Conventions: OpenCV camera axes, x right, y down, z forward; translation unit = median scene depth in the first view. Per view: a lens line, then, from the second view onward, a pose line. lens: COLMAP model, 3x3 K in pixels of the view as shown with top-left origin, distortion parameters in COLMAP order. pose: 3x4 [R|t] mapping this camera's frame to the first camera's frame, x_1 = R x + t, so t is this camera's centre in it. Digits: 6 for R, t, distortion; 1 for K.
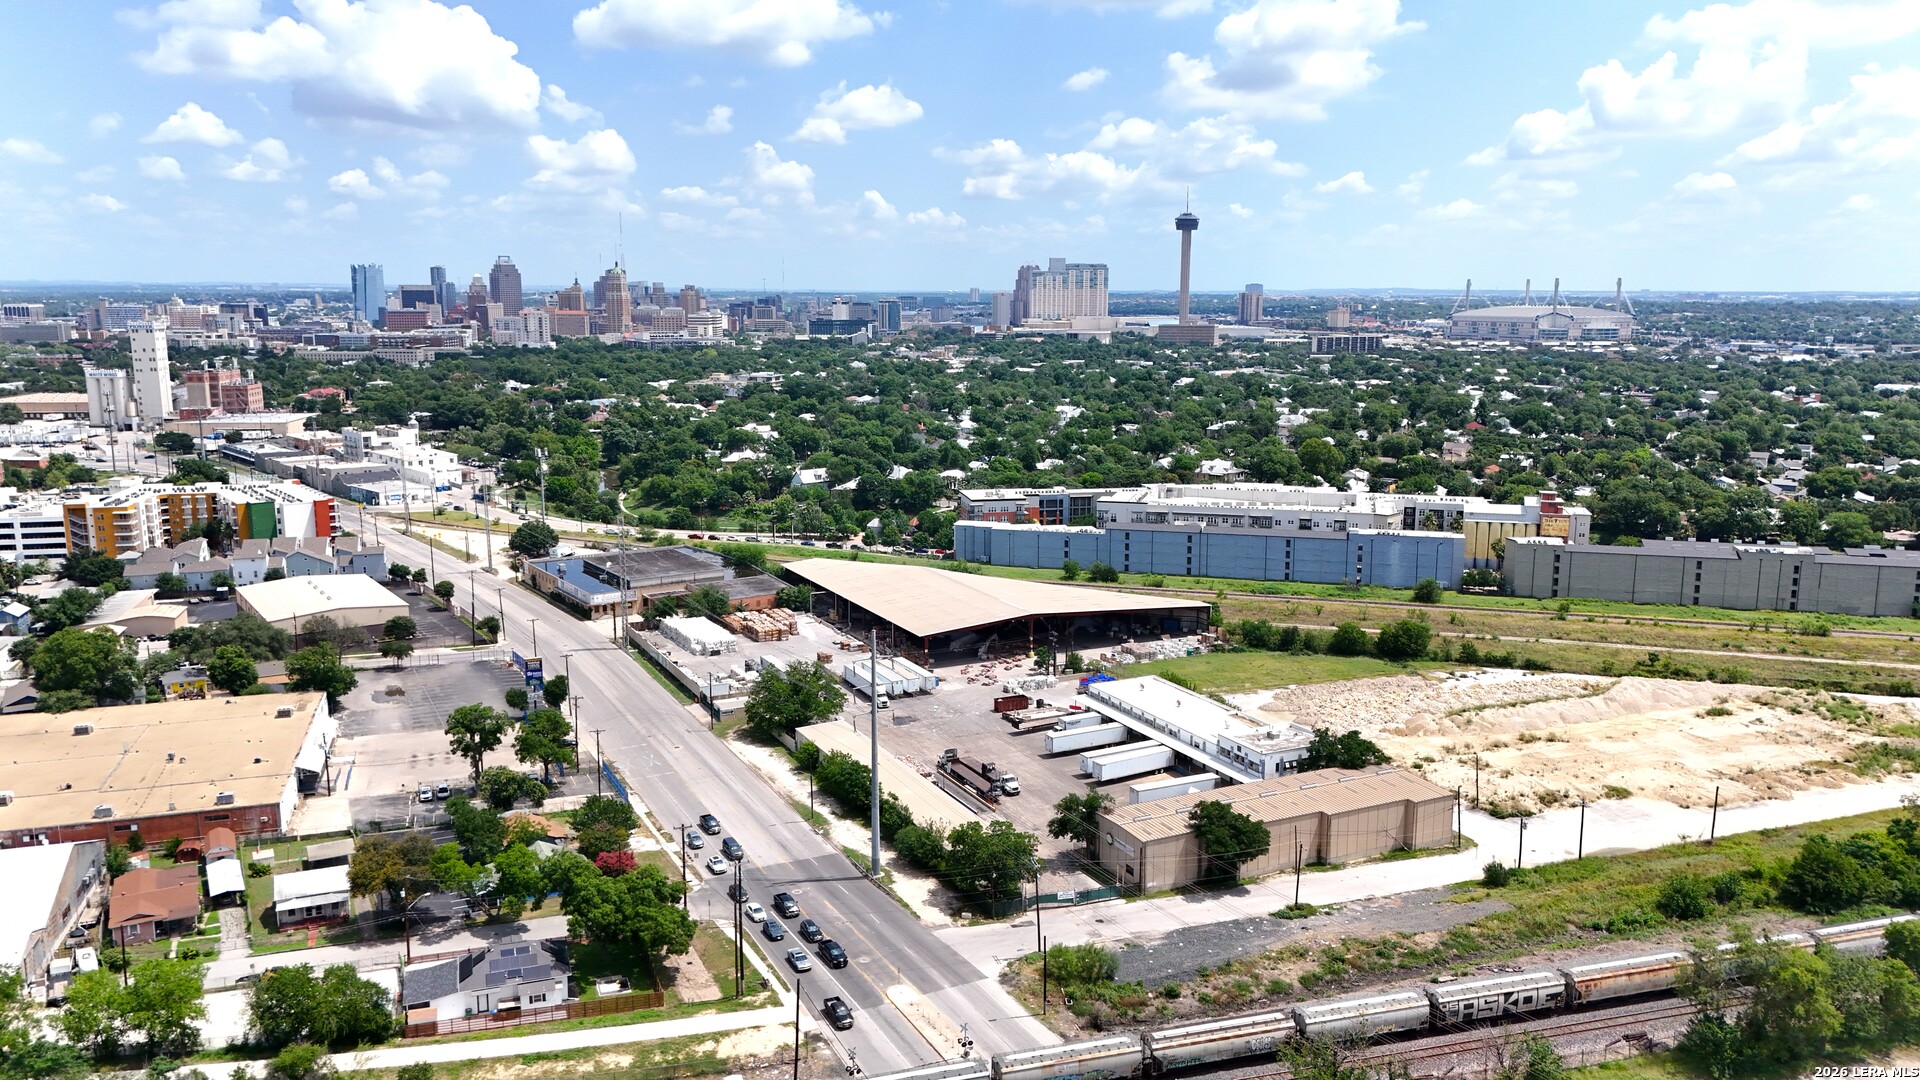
lens RADIAL K [[1407.0, 0, 960.0], [0, 1407.0, 540.0], [0, 0, 1]] dist [0.082431, -0.079876]
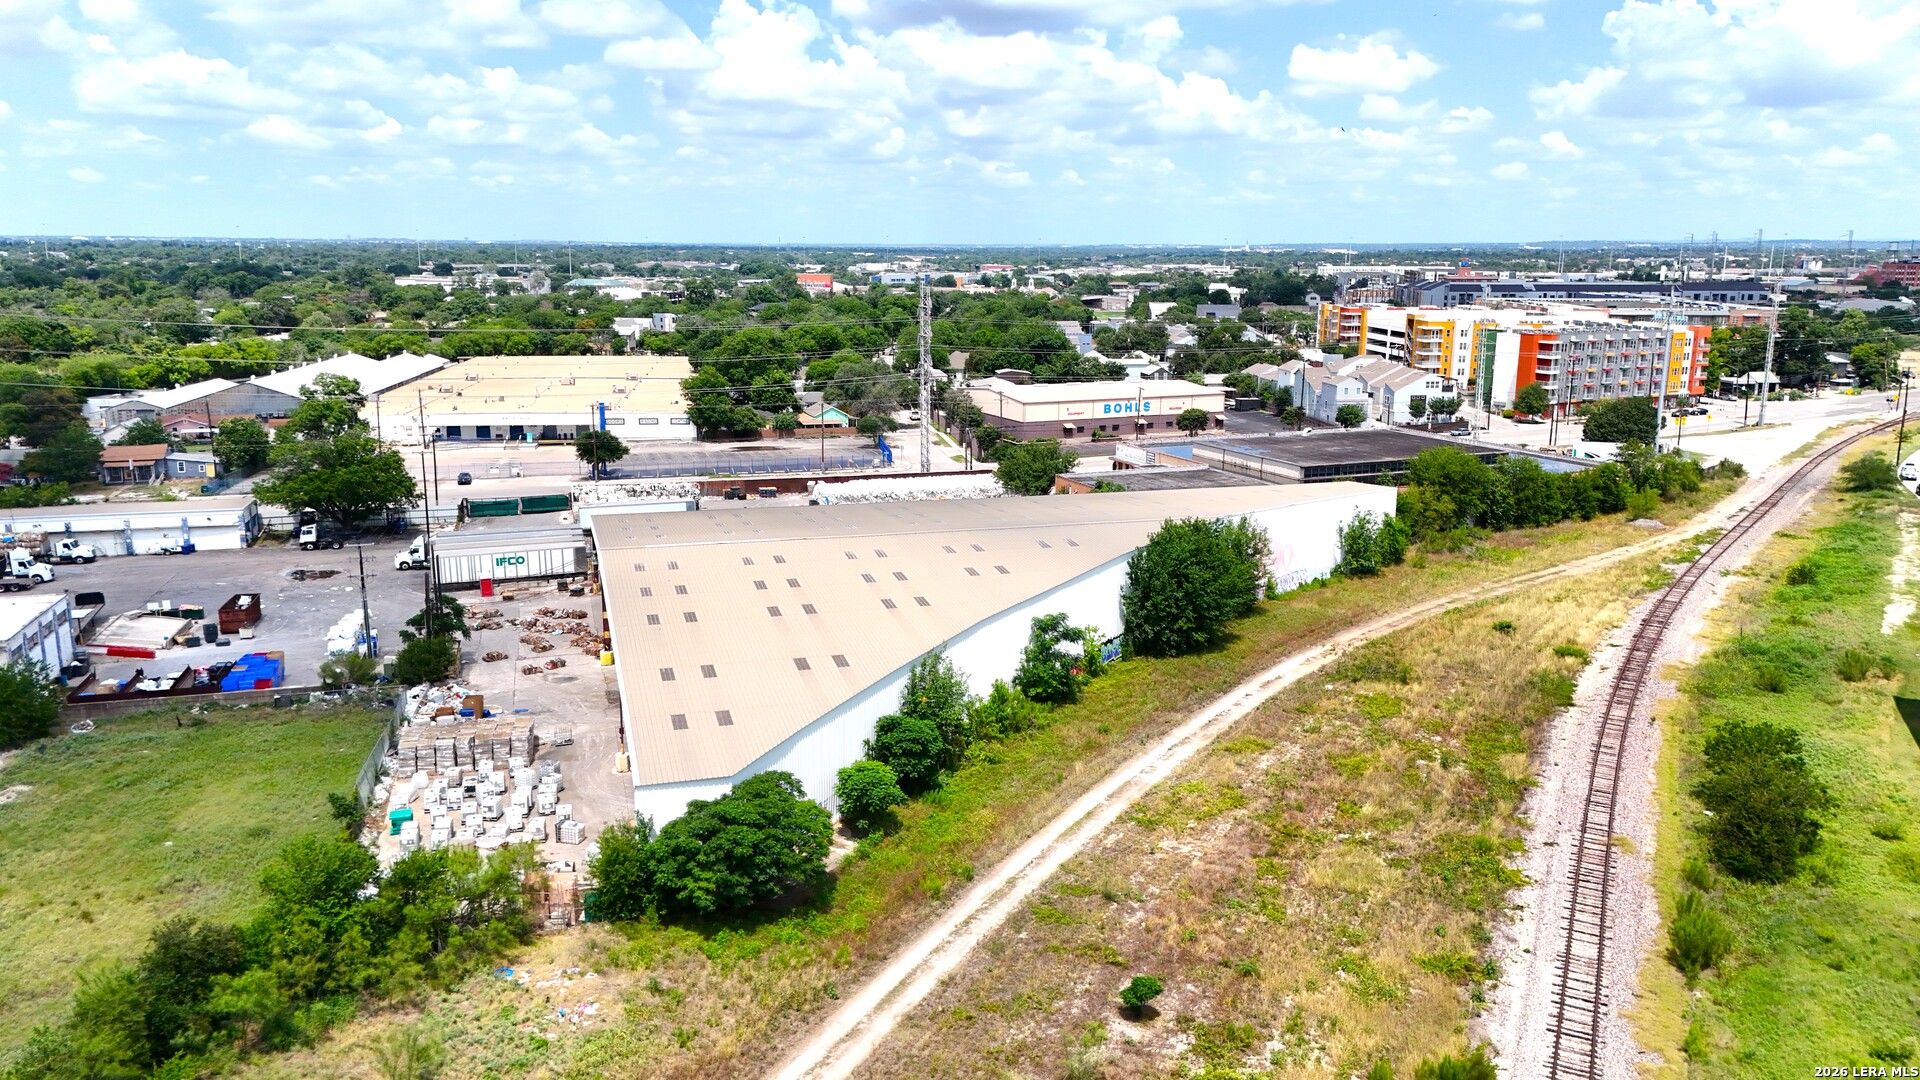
lens RADIAL K [[1405.0, 0, 953.2], [0, 1405.0, 547.5], [0, 0, 1]] dist [0.078315, -0.087664]
pose [[-0.177851, 0.203702, -0.962743, 0.317635], [-0.177816, 0.955583, 0.235036, -0.043666], [0.967859, 0.212993, -0.133730, 0.893656]]
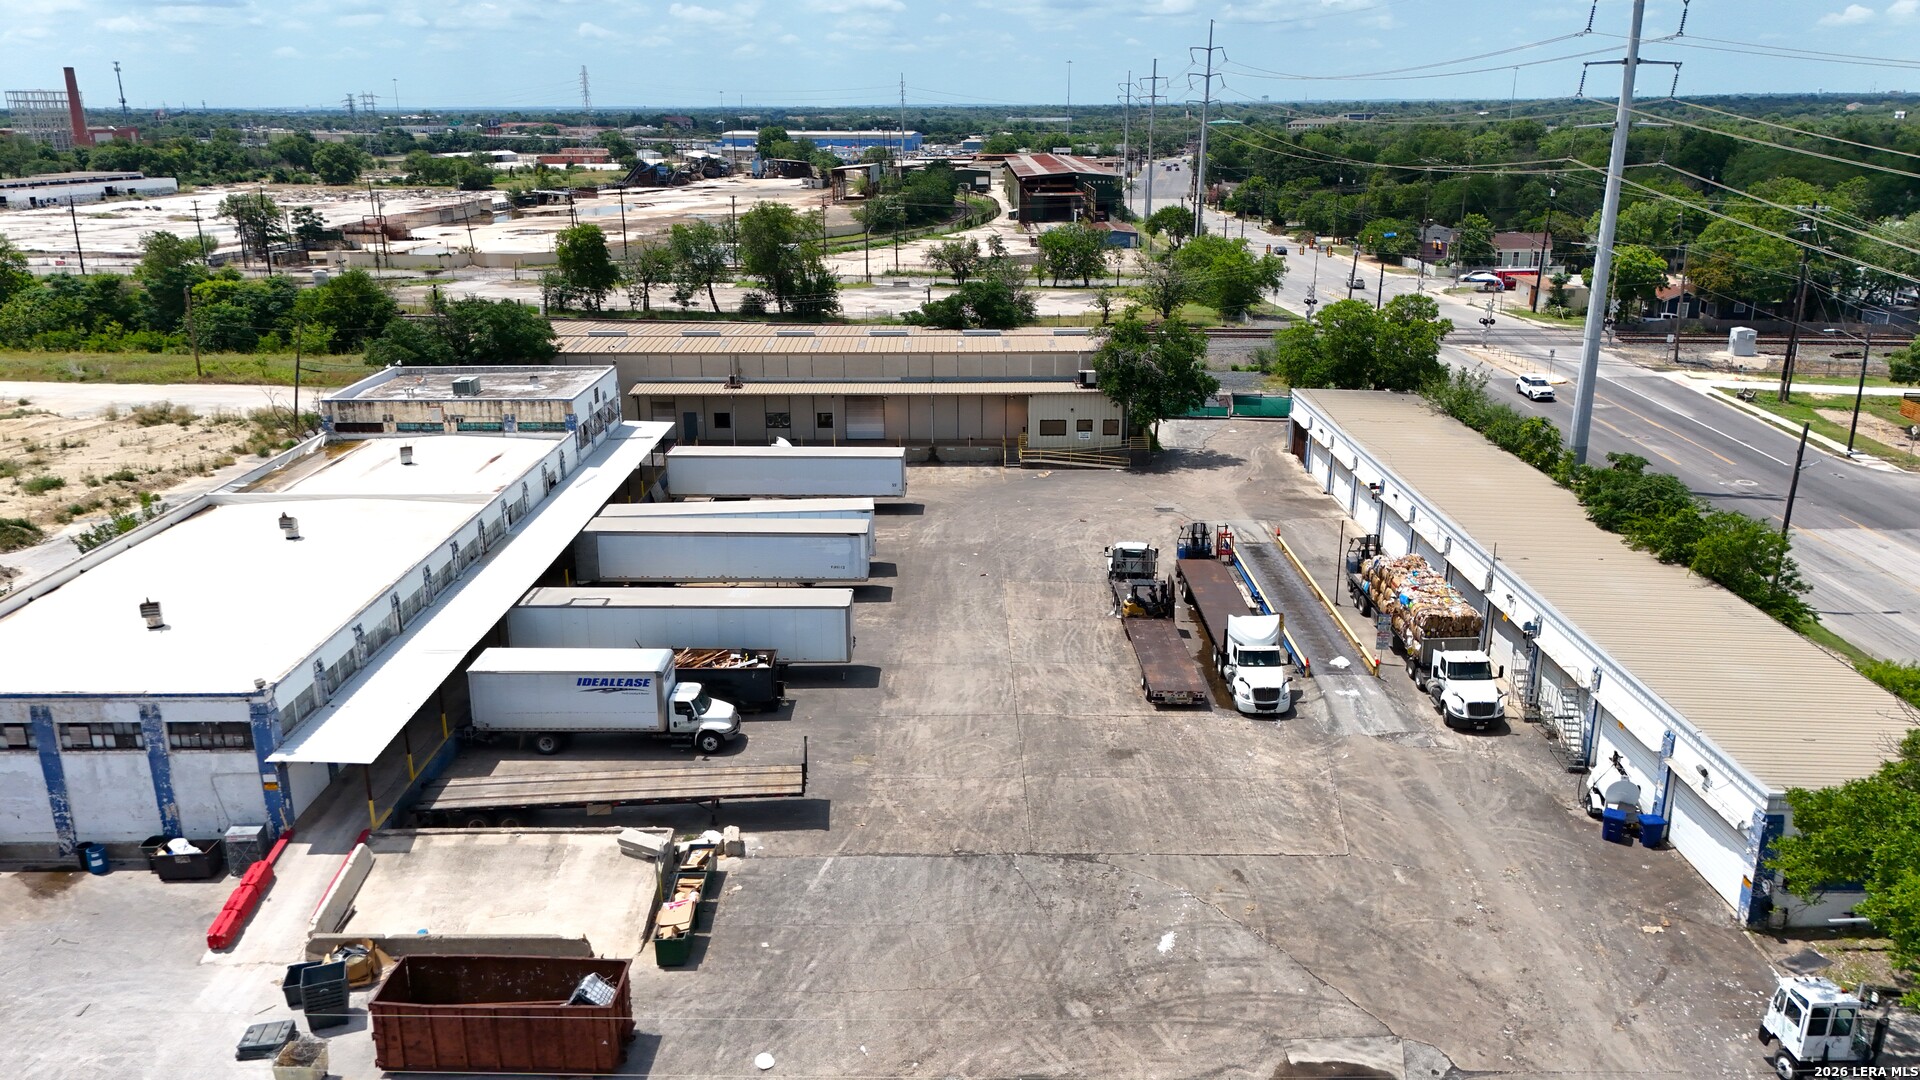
lens RADIAL K [[1405.0, 0, 953.2], [0, 1405.0, 547.5], [0, 0, 1]] dist [0.078315, -0.087664]
pose [[-0.892780, -0.131218, 0.430958, -0.041357], [0.085272, 0.890121, 0.447675, 0.008836], [-0.442348, 0.436424, -0.783494, 0.740054]]
